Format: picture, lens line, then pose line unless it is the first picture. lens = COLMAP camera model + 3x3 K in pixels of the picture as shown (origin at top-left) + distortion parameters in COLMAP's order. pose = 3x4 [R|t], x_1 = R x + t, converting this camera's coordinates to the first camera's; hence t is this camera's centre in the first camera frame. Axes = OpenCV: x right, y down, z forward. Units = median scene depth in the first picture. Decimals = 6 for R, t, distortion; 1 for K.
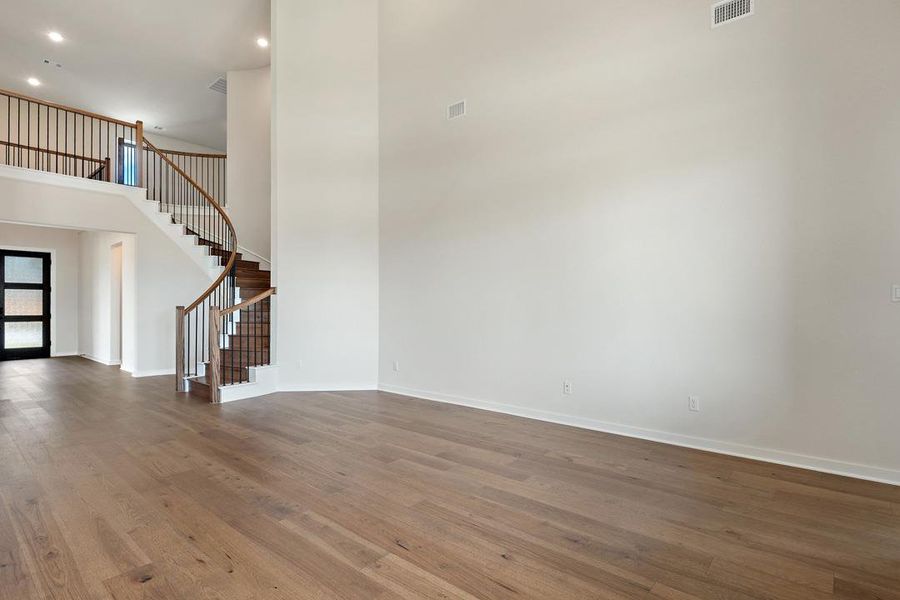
lens RADIAL K [[456.1, 0, 448.3], [0, 456.1, 310.1], [0, 0, 1]] dist [-0.002905, -0.001181]
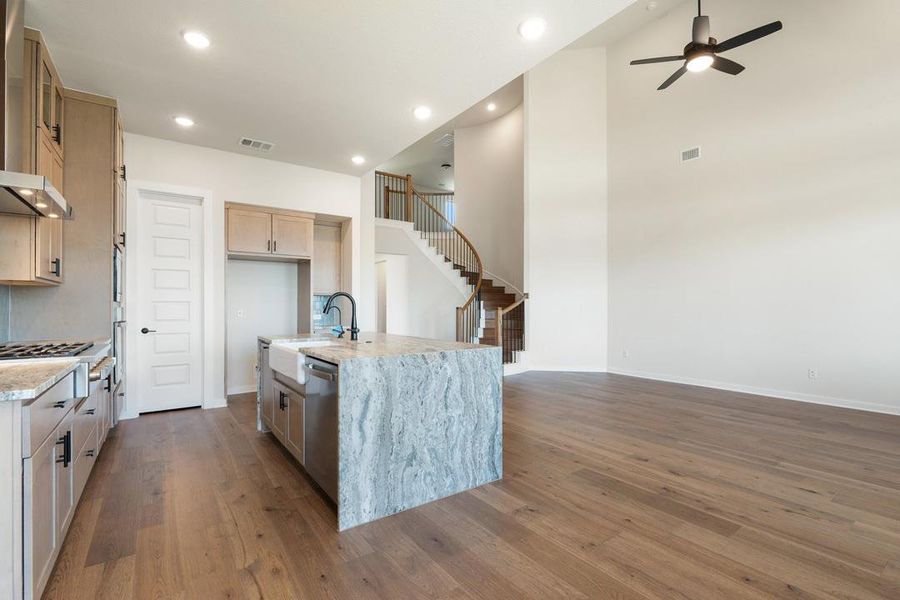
lens RADIAL K [[411.3, 0, 446.9], [0, 411.3, 306.3], [0, 0, 1]] dist [-0.000038, -0.006673]
pose [[0.971003, 0.002619, -0.239053, -0.405323], [-0.004038, 0.999977, -0.005445, -0.004753], [0.239033, 0.006252, 0.970991, -0.307957]]
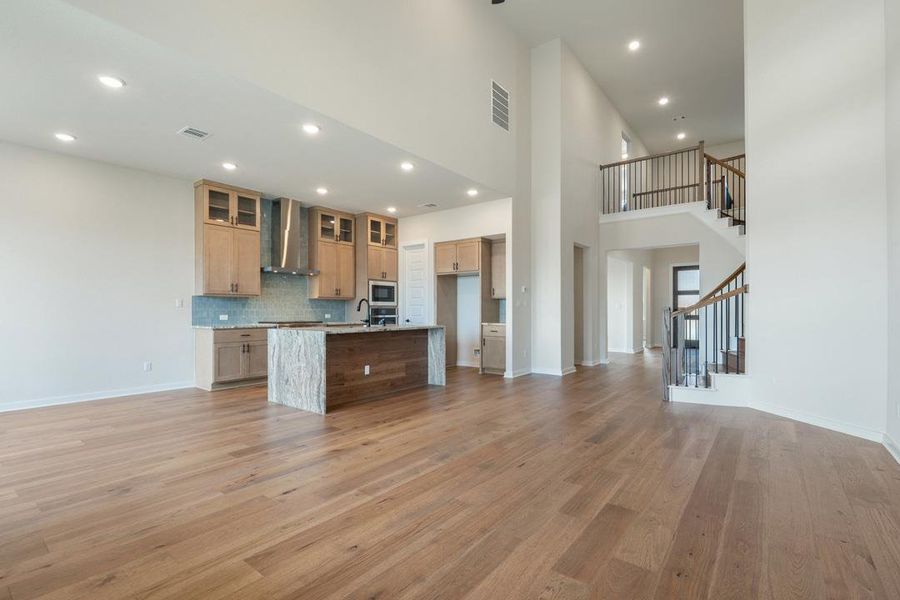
lens RADIAL K [[411.3, 0, 446.9], [0, 411.3, 306.3], [0, 0, 1]] dist [-0.000038, -0.006673]
pose [[0.056059, -0.004845, -0.998416, 0.458715], [-0.004239, 0.999978, -0.005091, -0.004671], [0.998418, 0.004518, 0.056037, 0.490073]]
